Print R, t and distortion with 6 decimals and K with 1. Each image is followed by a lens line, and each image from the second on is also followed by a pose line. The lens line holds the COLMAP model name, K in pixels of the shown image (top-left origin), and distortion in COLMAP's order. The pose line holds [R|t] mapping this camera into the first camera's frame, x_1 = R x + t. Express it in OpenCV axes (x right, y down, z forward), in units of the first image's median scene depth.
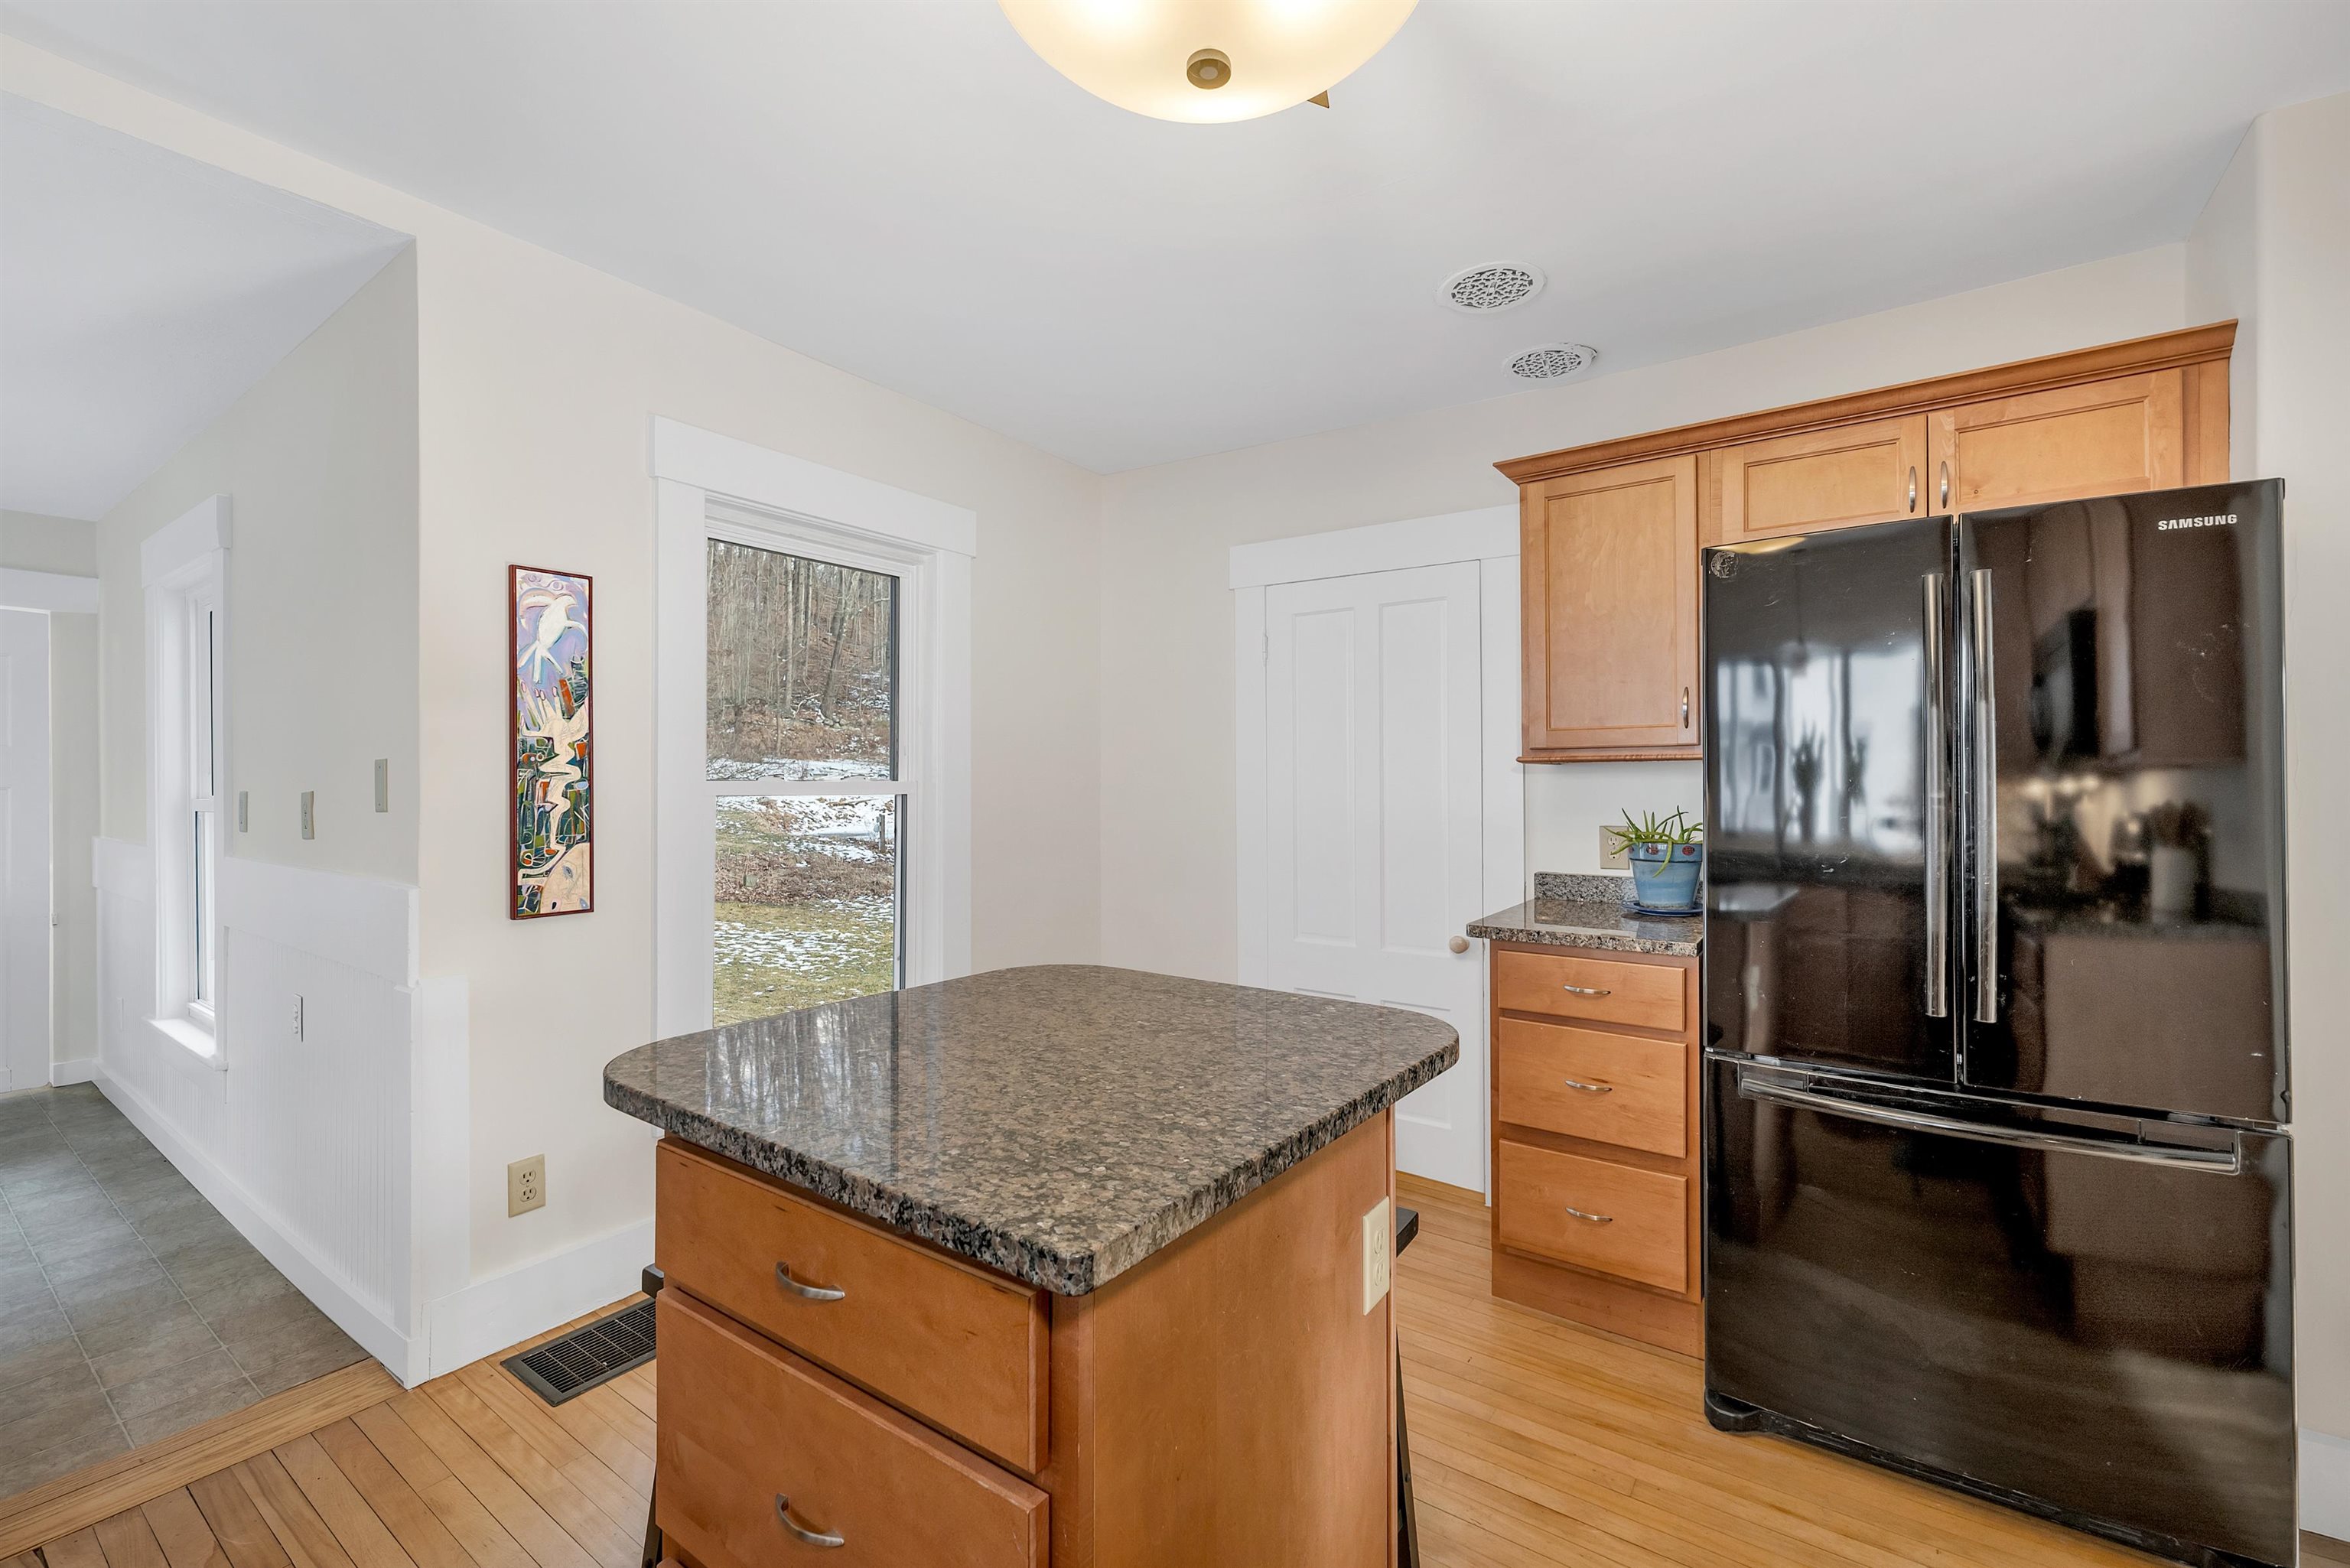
lens RADIAL K [[986.8, 0, 1175.5], [0, 986.8, 794.7], [0, 0, 1]] dist [0.001461, -0.000224]
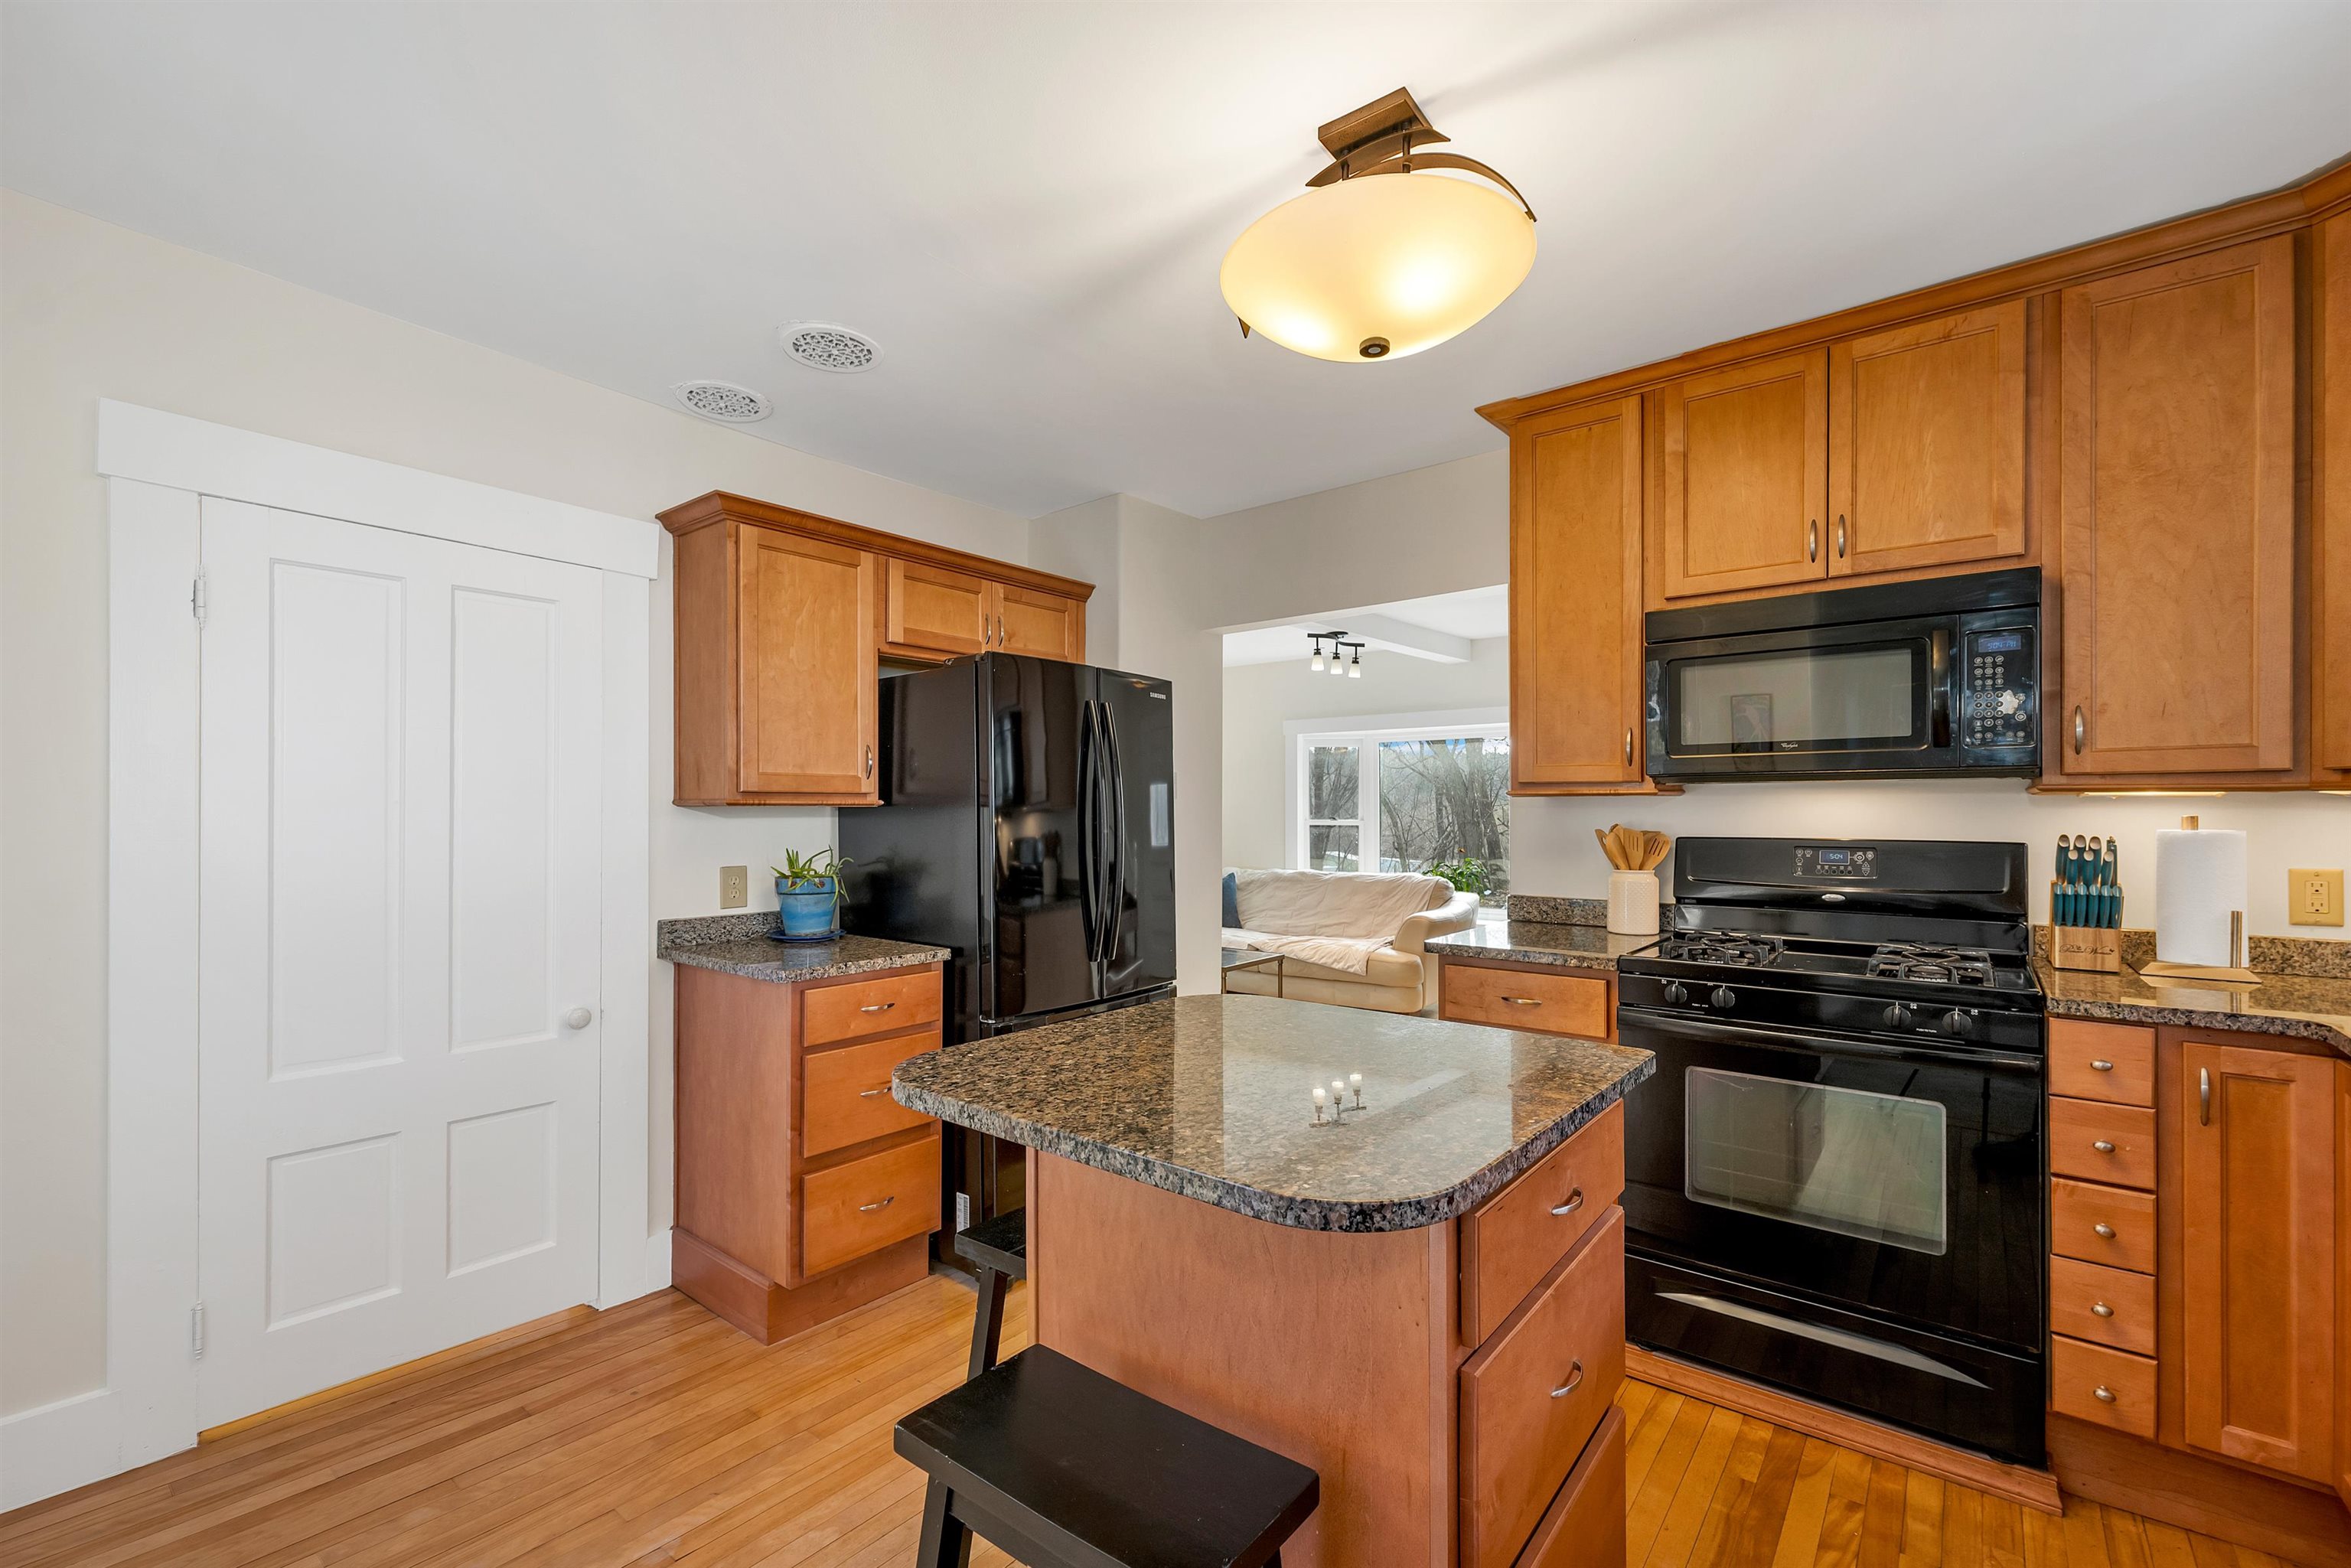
lens RADIAL K [[987.2, 0, 1176.0], [0, 987.2, 794.7], [0, 0, 1]] dist [0.001461, -0.000224]
pose [[0.062743, 0.010395, 0.997976, -0.629222], [0.003502, 0.999937, -0.010635, -0.033840], [-0.998024, 0.004162, 0.062702, 0.530077]]
